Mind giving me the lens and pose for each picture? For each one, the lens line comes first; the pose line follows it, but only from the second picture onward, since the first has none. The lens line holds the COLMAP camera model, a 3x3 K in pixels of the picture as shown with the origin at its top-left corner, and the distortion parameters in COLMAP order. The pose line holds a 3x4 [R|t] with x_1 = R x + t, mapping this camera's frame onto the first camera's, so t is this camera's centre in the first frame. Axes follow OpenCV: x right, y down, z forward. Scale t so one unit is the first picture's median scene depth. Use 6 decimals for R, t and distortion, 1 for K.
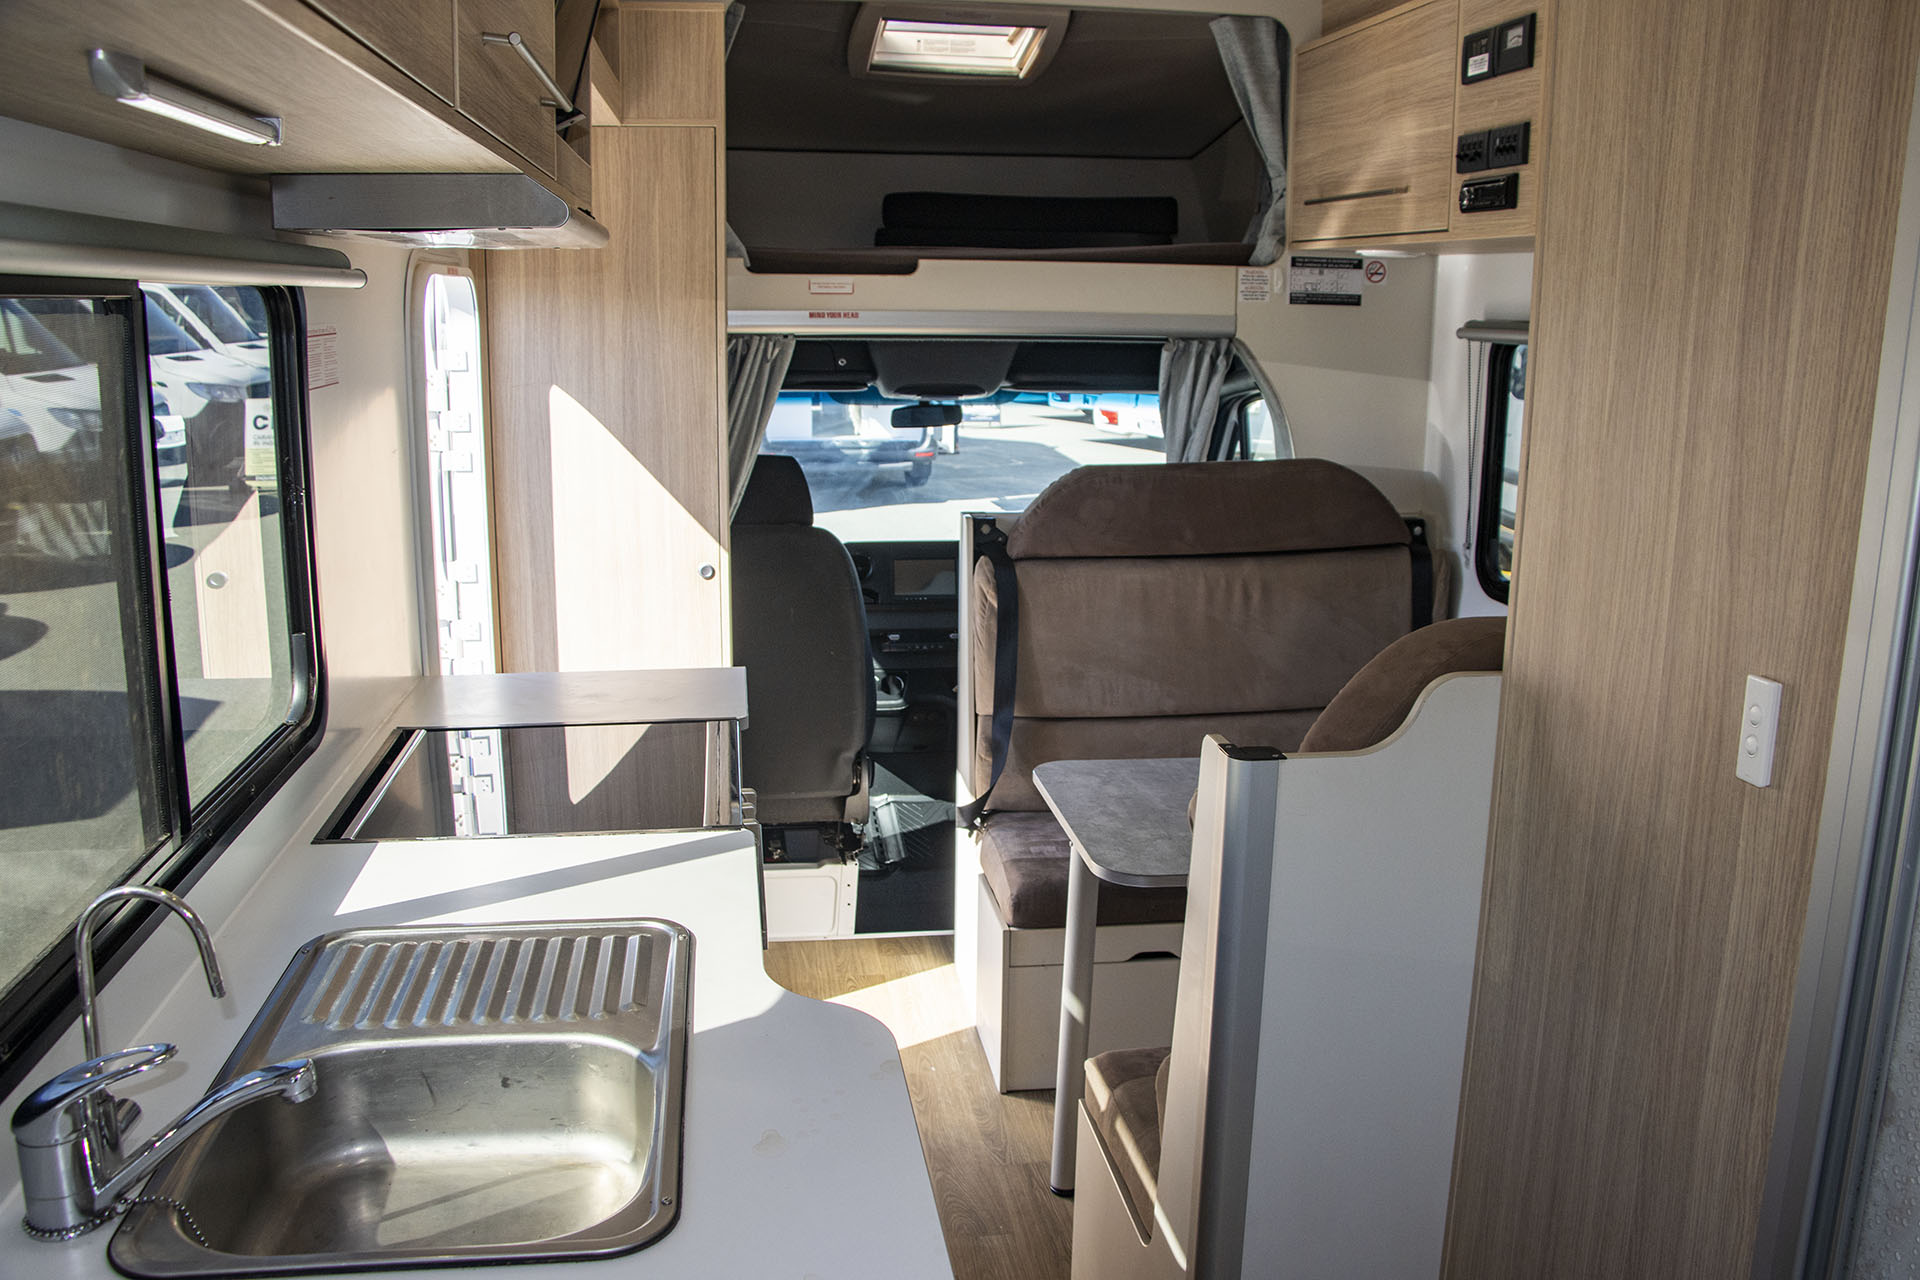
lens RADIAL K [[1580.7, 0, 960.0], [0, 1580.7, 619.5], [0, 0, 1]] dist [-0.176835, 0.133584]
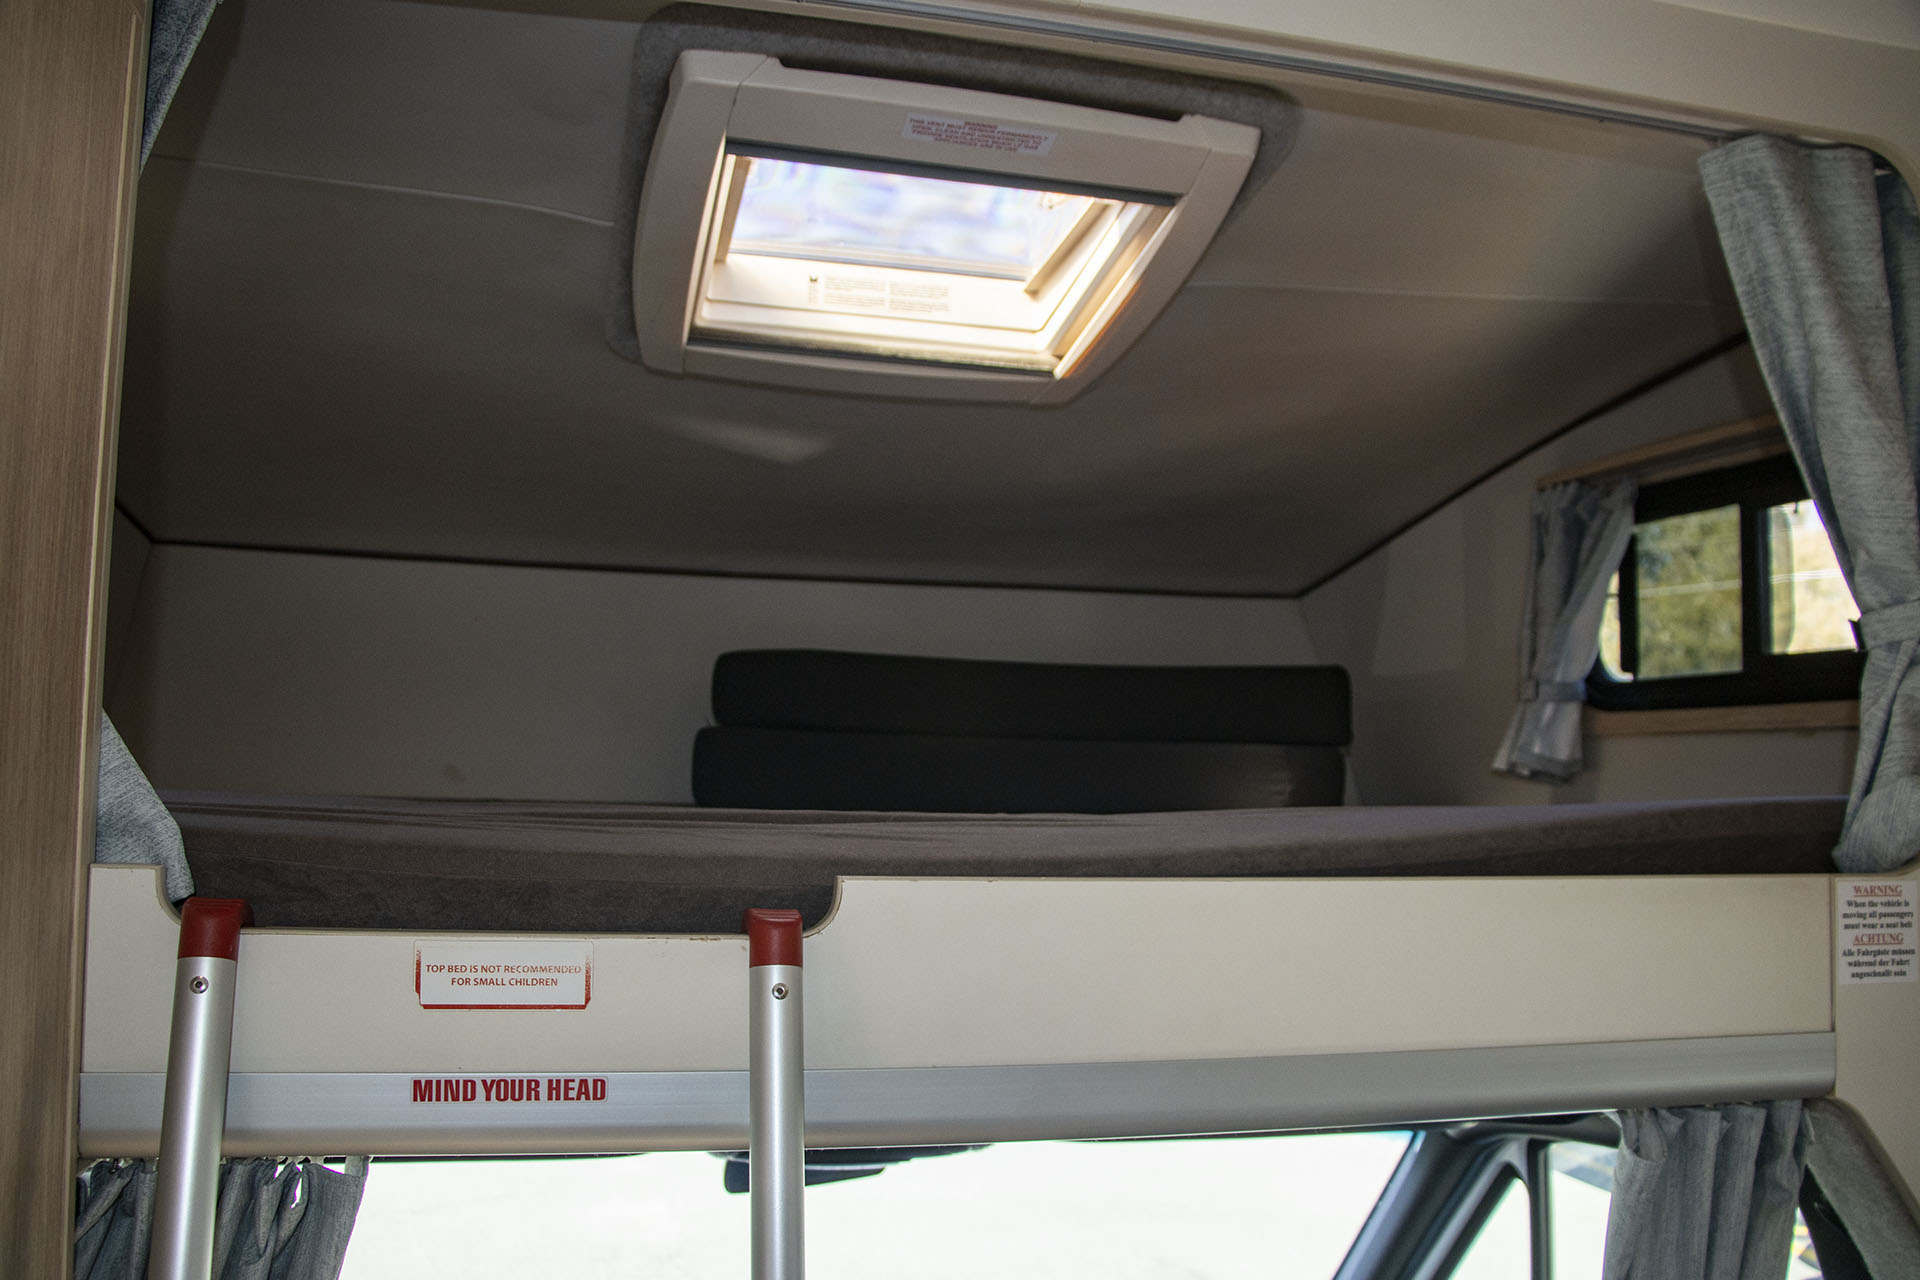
lens RADIAL K [[1580.7, 0, 960.0], [0, 1580.7, 619.5], [0, 0, 1]] dist [-0.176835, 0.133584]
pose [[0.994319, 0.019302, 0.104679, -0.033076], [0.012060, 0.956659, -0.290959, -0.186285], [-0.105758, 0.290569, 0.950992, 0.699677]]
